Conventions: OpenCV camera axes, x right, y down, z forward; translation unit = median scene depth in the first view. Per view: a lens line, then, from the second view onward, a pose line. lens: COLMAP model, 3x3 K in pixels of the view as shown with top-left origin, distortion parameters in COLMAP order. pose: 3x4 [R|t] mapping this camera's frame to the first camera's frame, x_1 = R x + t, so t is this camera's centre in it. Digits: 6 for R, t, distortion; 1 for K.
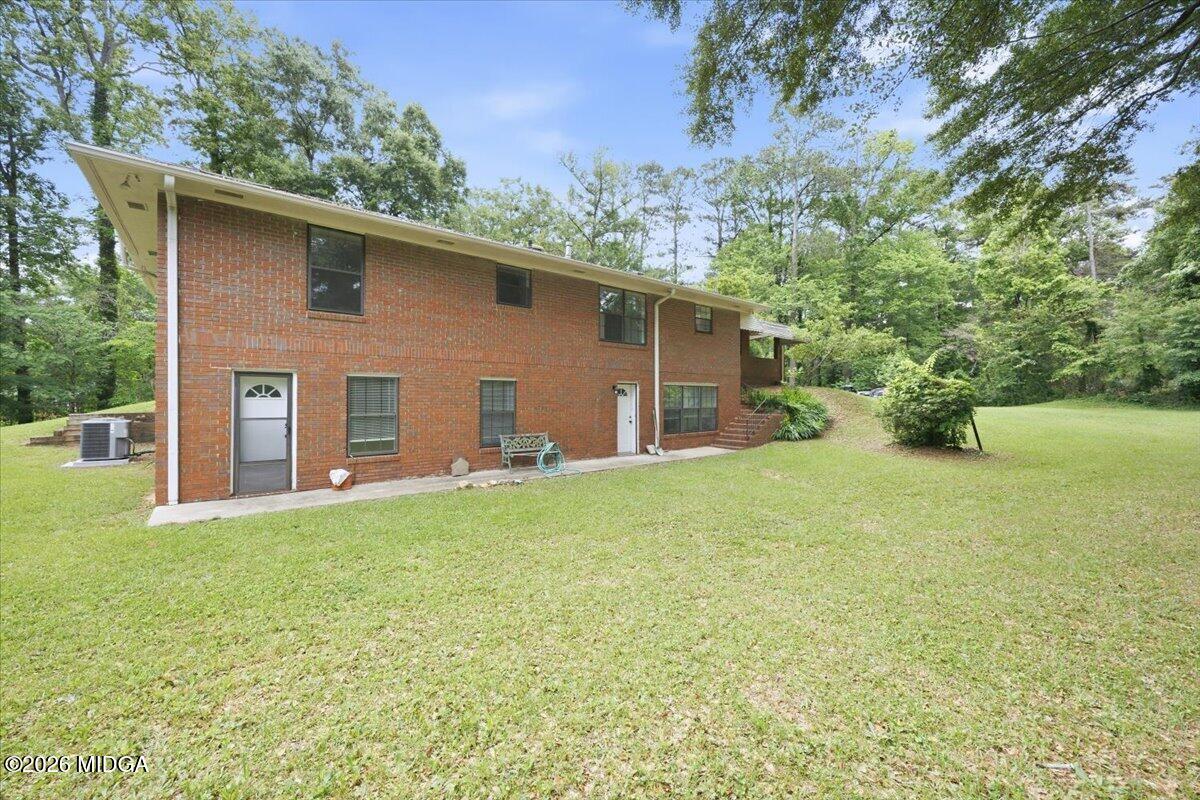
lens RADIAL K [[460.7, 0, 604.3], [0, 460.7, 396.9], [0, 0, 1]] dist [-0.001907, 0.000040]
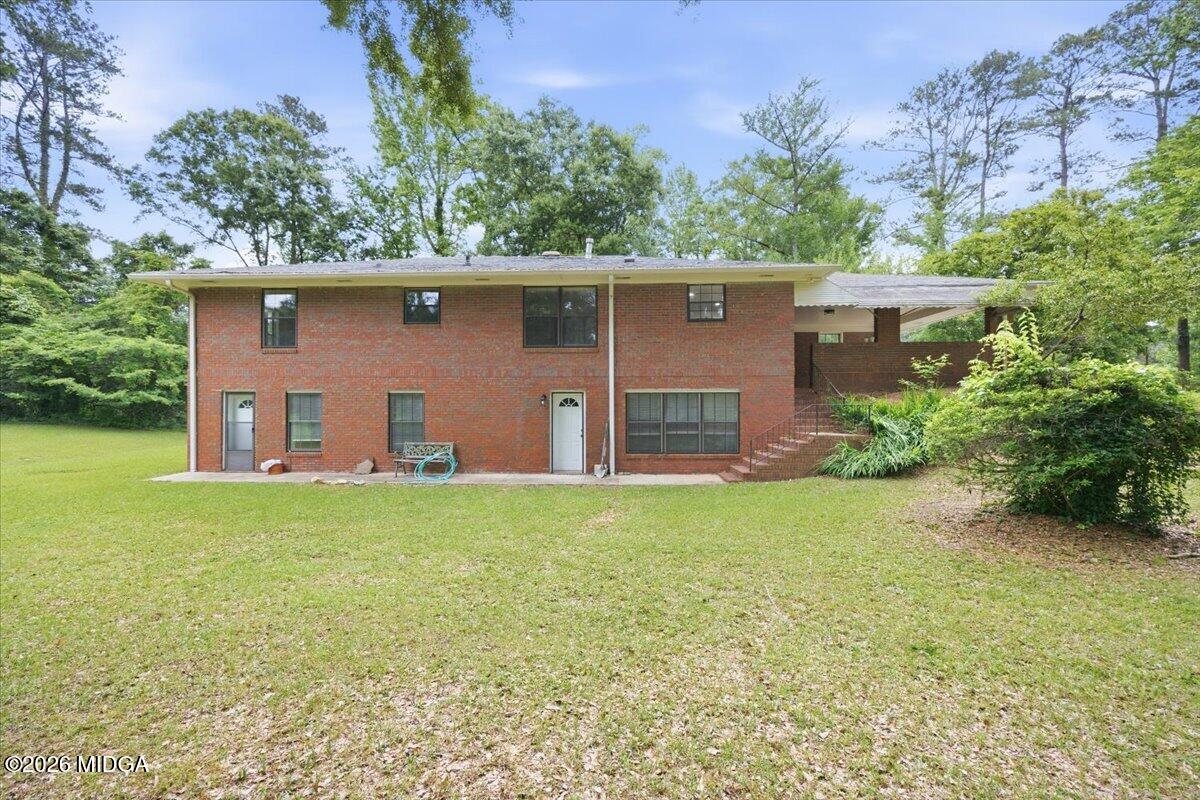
lens RADIAL K [[504.6, 0, 606.4], [0, 504.6, 400.7], [0, 0, 1]] dist [0.007158, -0.002080]
pose [[0.737768, -0.008738, -0.674998, 0.724073], [0.001651, 0.999937, -0.011140, -0.001946], [0.675053, 0.007104, 0.737735, 0.325513]]
